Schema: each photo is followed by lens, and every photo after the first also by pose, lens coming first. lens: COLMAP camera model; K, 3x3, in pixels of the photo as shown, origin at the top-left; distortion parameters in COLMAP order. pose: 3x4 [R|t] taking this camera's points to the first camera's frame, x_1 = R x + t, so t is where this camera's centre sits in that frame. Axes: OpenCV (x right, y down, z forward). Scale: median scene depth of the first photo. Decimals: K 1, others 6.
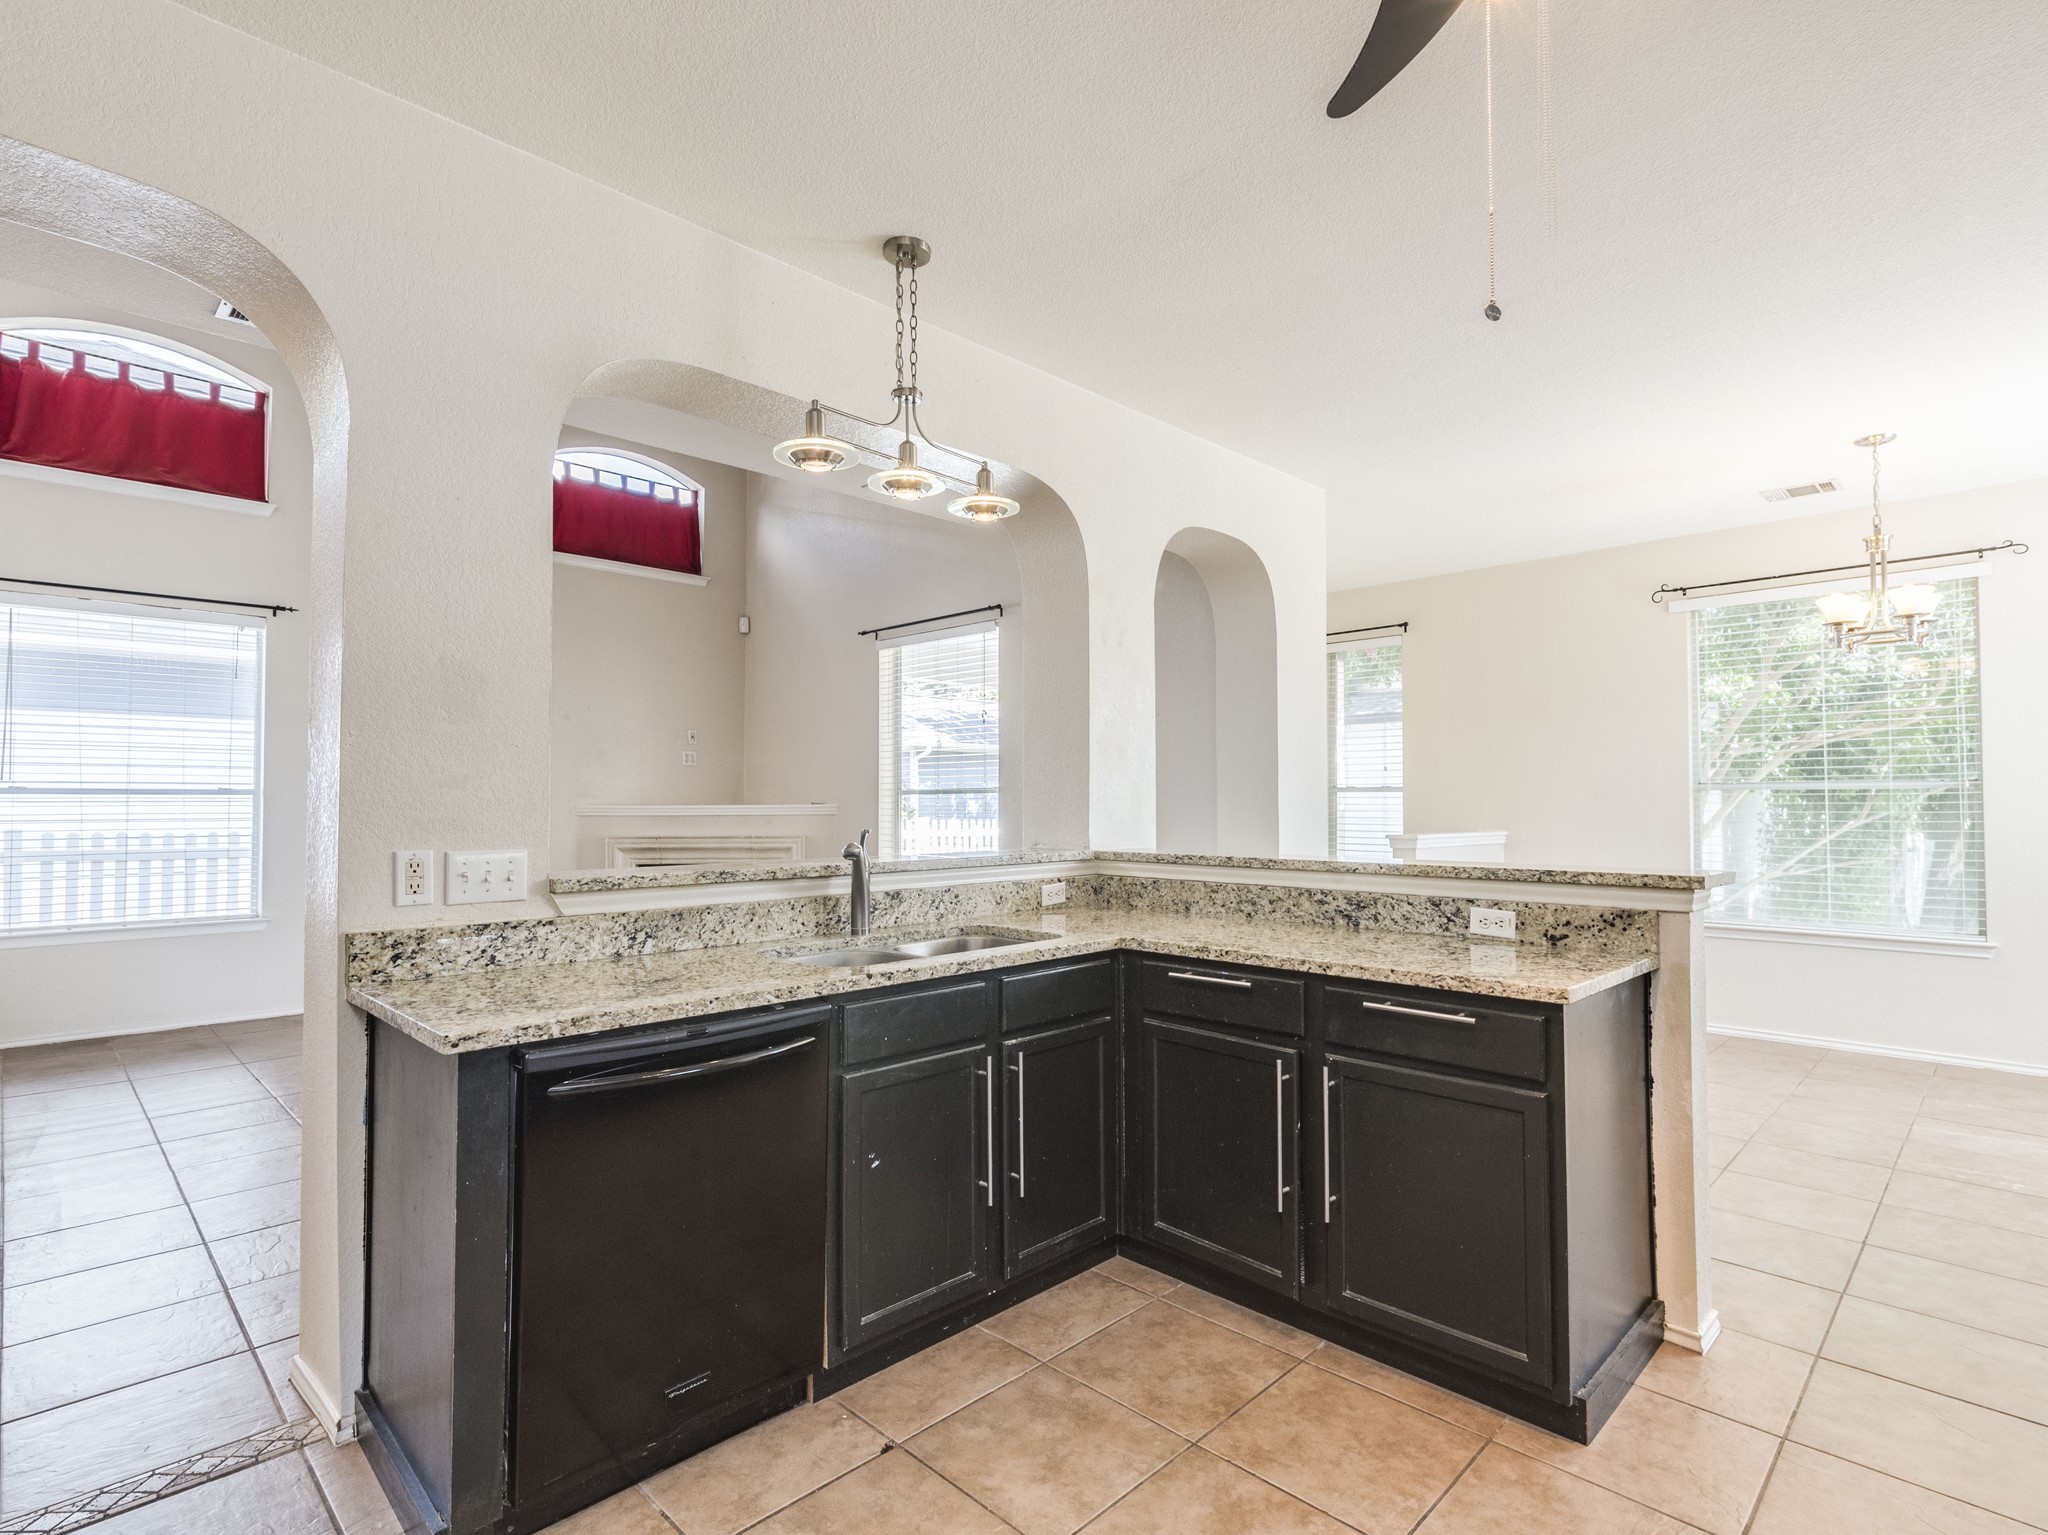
lens RADIAL K [[1011.9, 0, 1034.6], [0, 1011.9, 788.2], [0, 0, 1]] dist [0.000258, 0.001022]
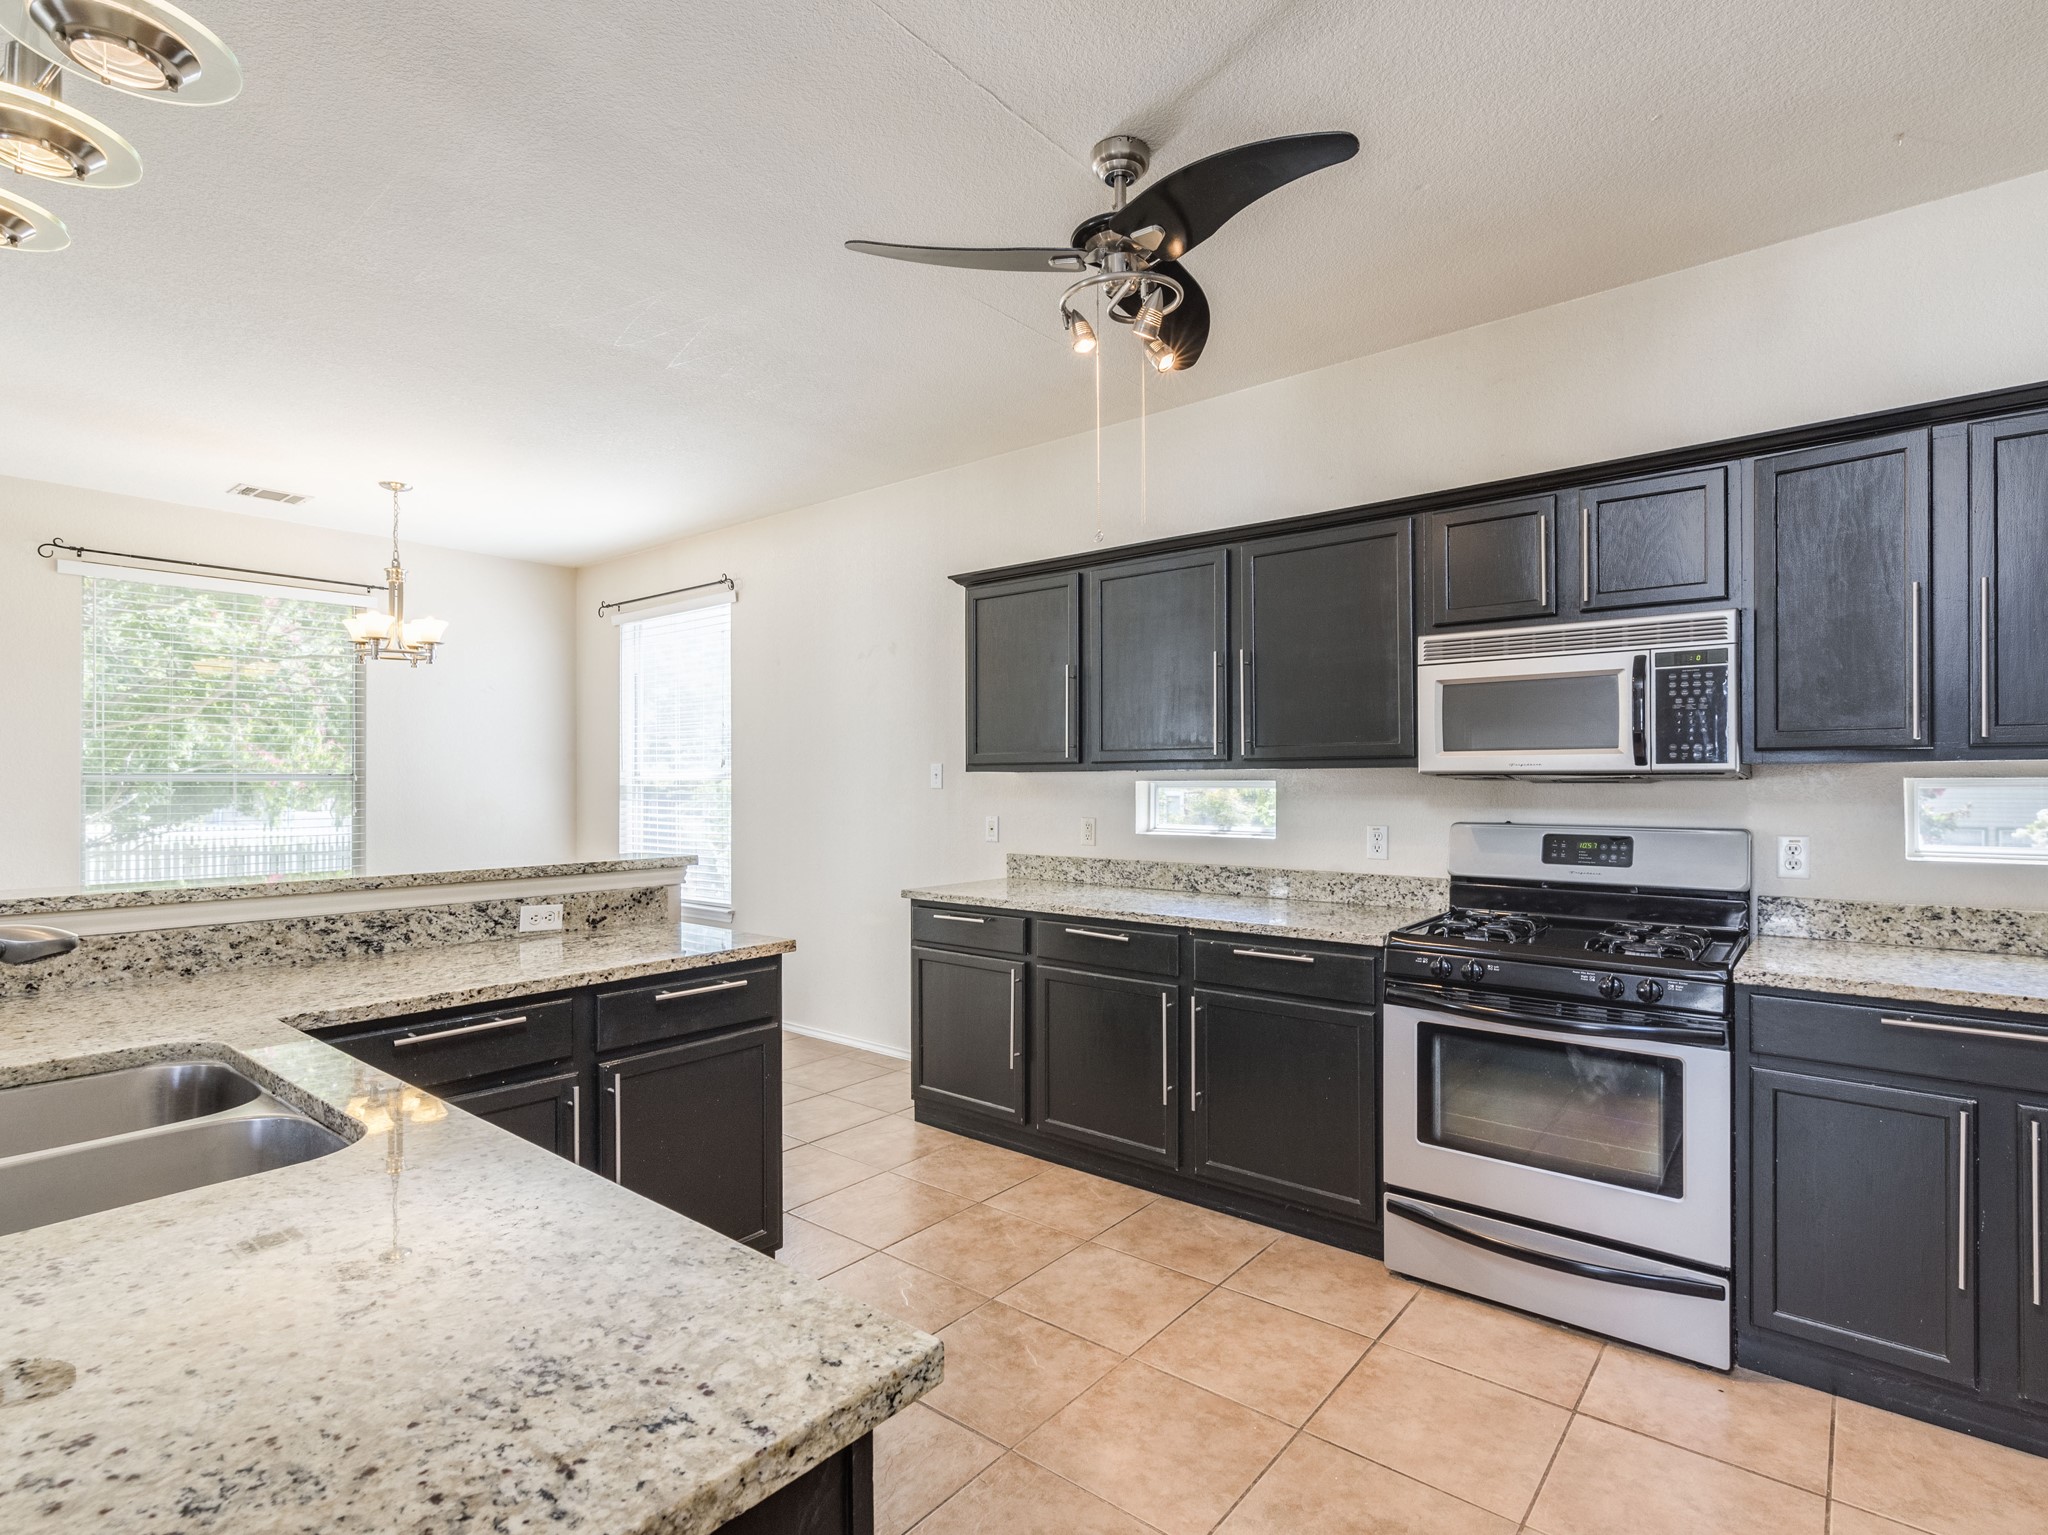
lens RADIAL K [[1011.9, 0, 1013.4], [0, 1011.9, 770.3], [0, 0, 1]] dist [0.000258, 0.001022]
pose [[-0.077653, 0.012979, 0.996896, -0.280442], [-0.012457, 0.999825, -0.013987, -0.005042], [-0.996903, -0.013504, -0.077477, 0.264359]]
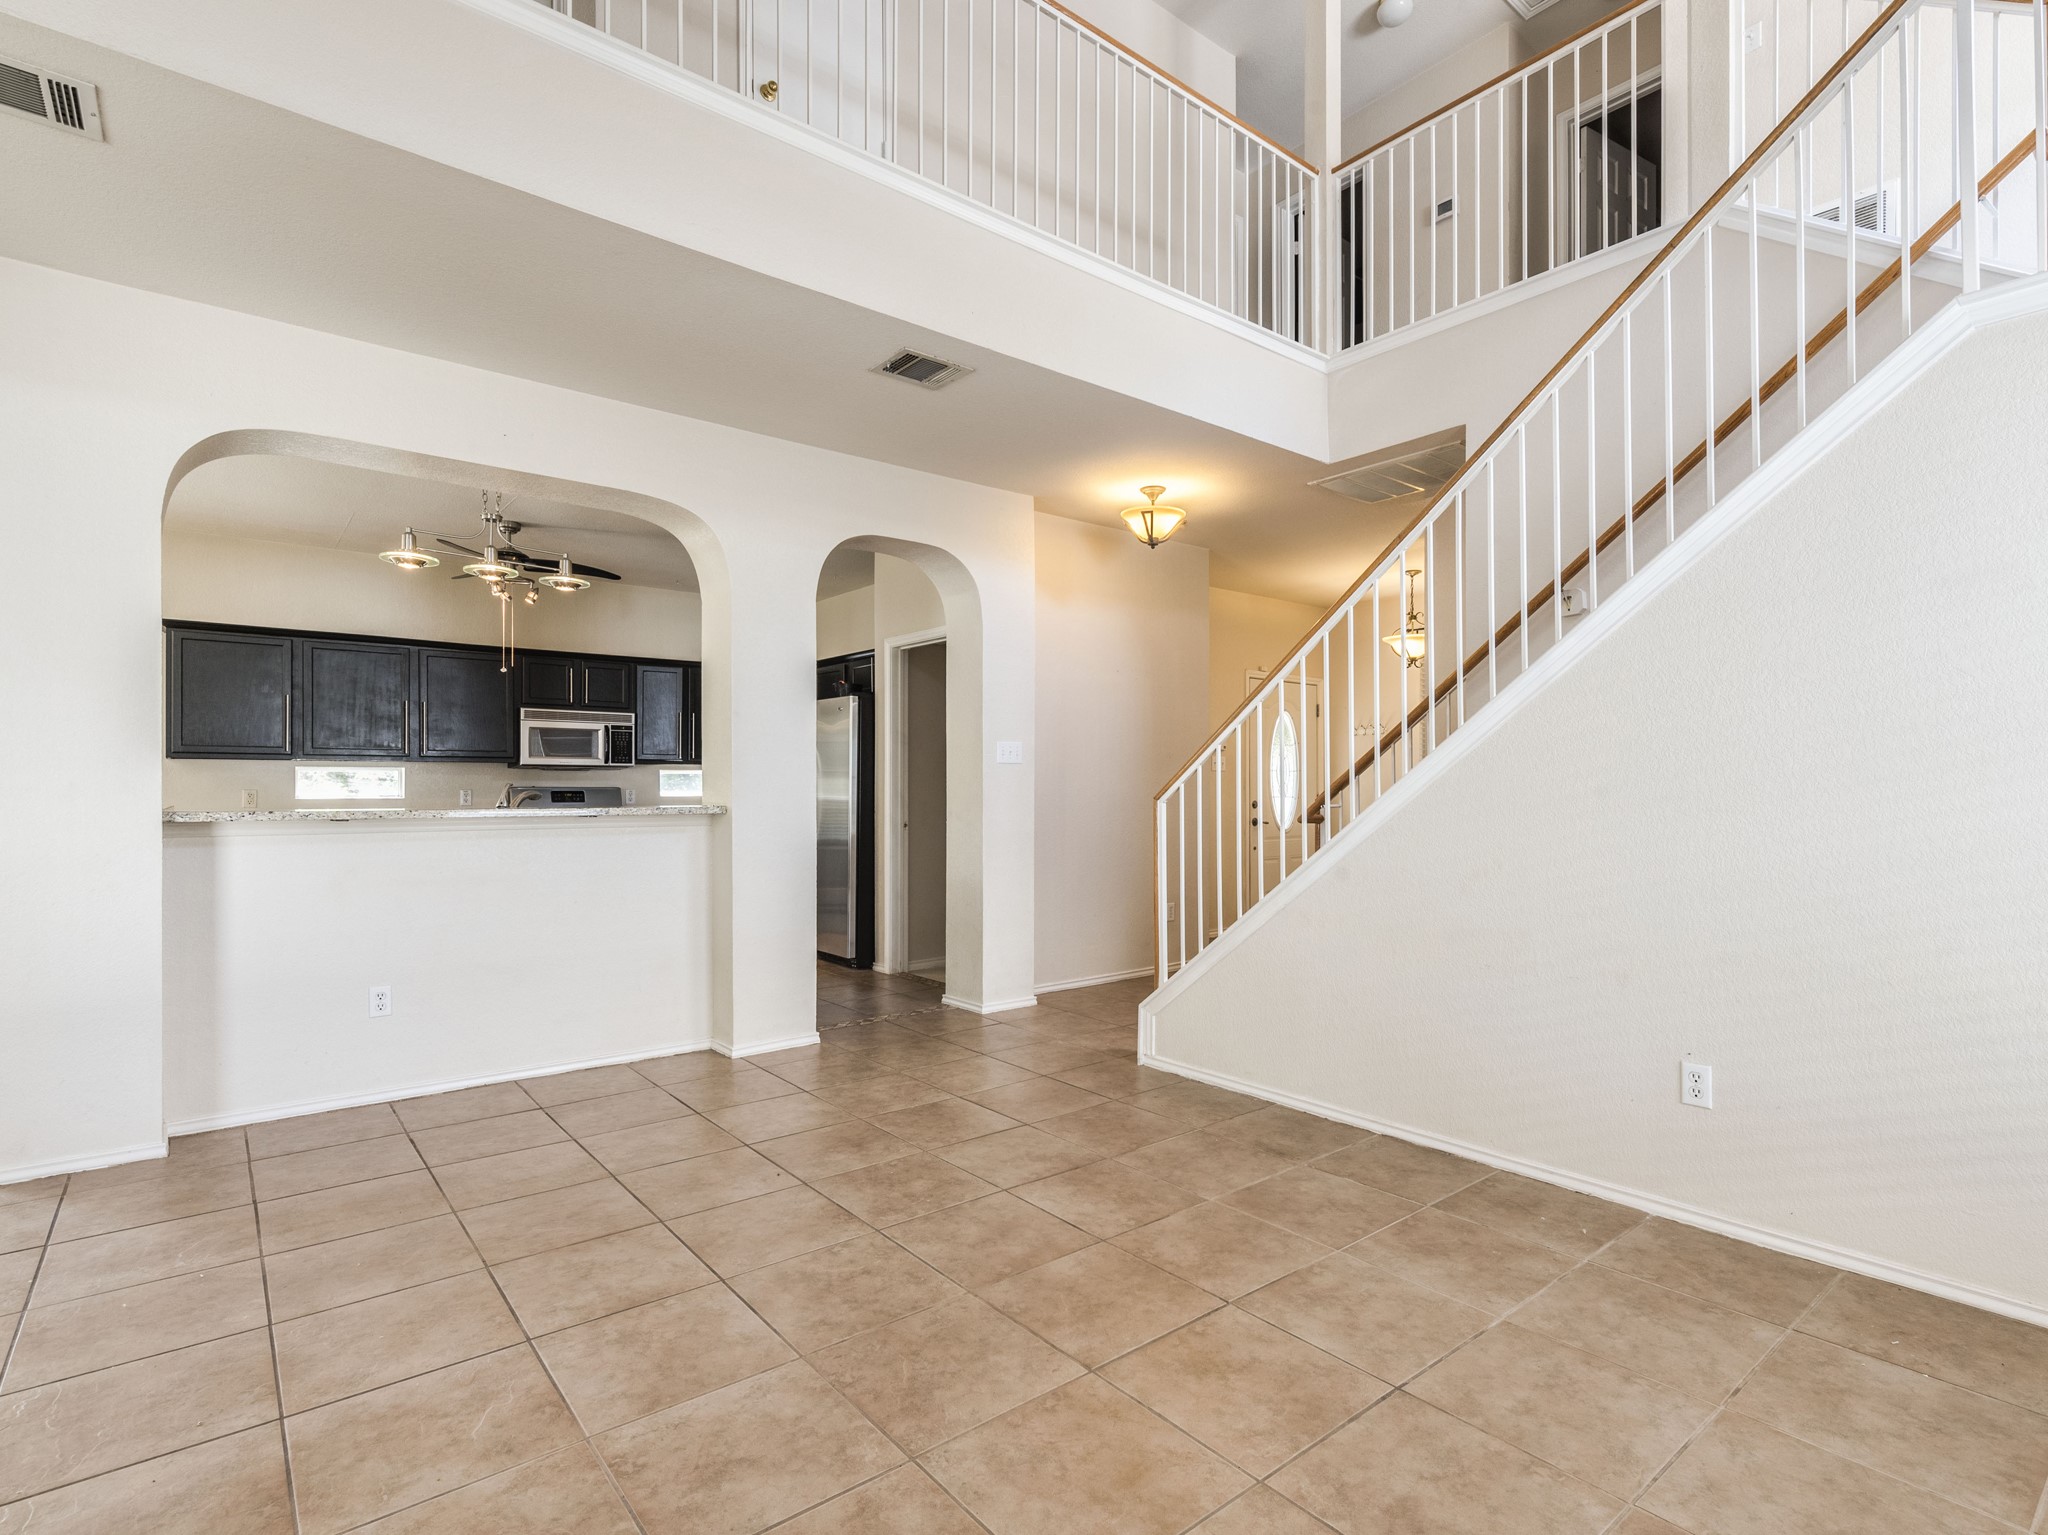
lens RADIAL K [[1011.9, 0, 1041.6], [0, 1011.9, 765.3], [0, 0, 1]] dist [0.000258, 0.001022]
pose [[-0.993809, 0.006616, 0.110908, -0.559700], [0.002121, 0.999174, -0.040590, 0.040565], [-0.111085, -0.040104, -0.993001, 1.211106]]
